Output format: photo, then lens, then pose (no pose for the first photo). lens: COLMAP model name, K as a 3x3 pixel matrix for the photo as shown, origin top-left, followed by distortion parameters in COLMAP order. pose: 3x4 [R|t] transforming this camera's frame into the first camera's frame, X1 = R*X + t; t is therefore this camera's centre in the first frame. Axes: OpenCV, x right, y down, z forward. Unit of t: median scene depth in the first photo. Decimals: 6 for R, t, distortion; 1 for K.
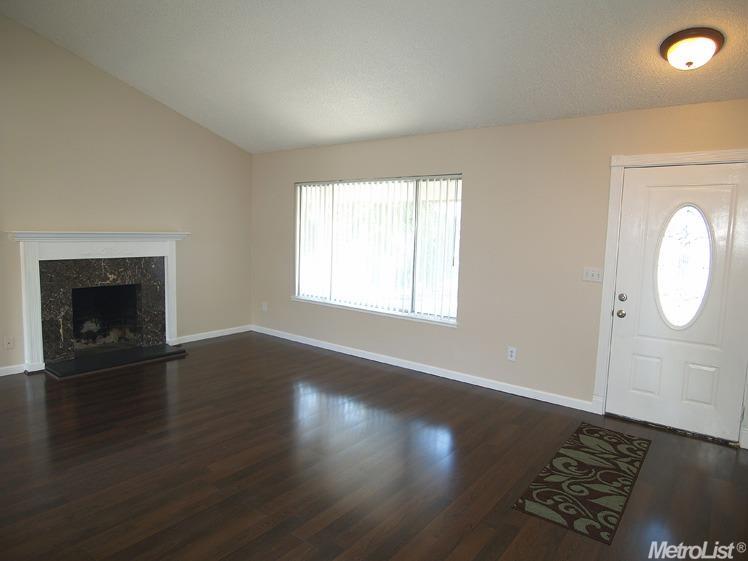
lens RADIAL K [[475.2, 0, 376.9], [0, 475.2, 279.8], [0, 0, 1]] dist [-0.029880, 0.006080]
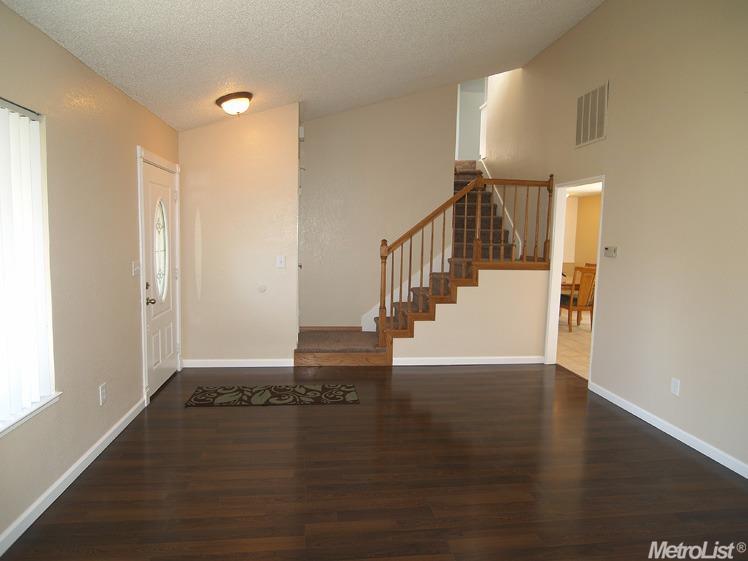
lens RADIAL K [[475.2, 0, 369.4], [0, 475.2, 279.1], [0, 0, 1]] dist [-0.029880, 0.006080]
pose [[-0.684819, -0.120083, 0.718751, -0.451301], [0.037237, 0.979274, 0.199089, -0.132530], [-0.727761, 0.163104, -0.666154, 1.063720]]
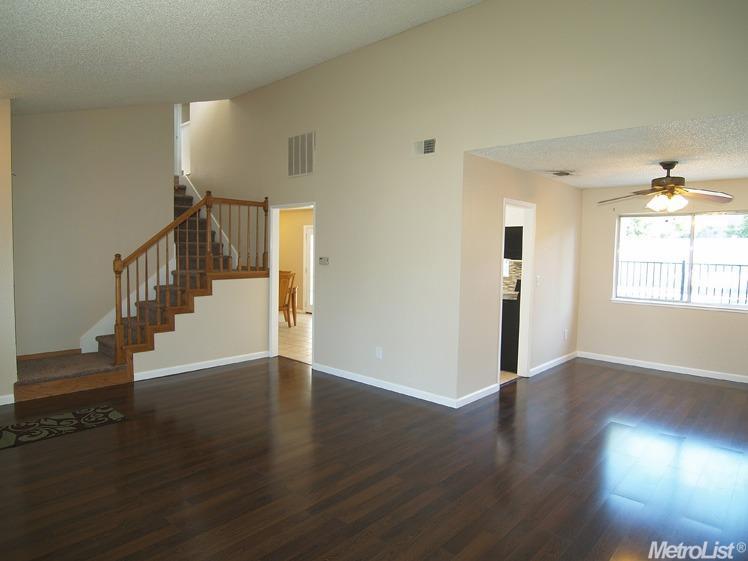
lens RADIAL K [[475.2, 0, 369.4], [0, 475.2, 280.7], [0, 0, 1]] dist [-0.029880, 0.006080]
pose [[-0.993423, -0.059093, 0.098073, -0.346316], [-0.040654, 0.982762, 0.180349, -0.157461], [-0.107040, 0.175176, -0.978701, 1.281888]]
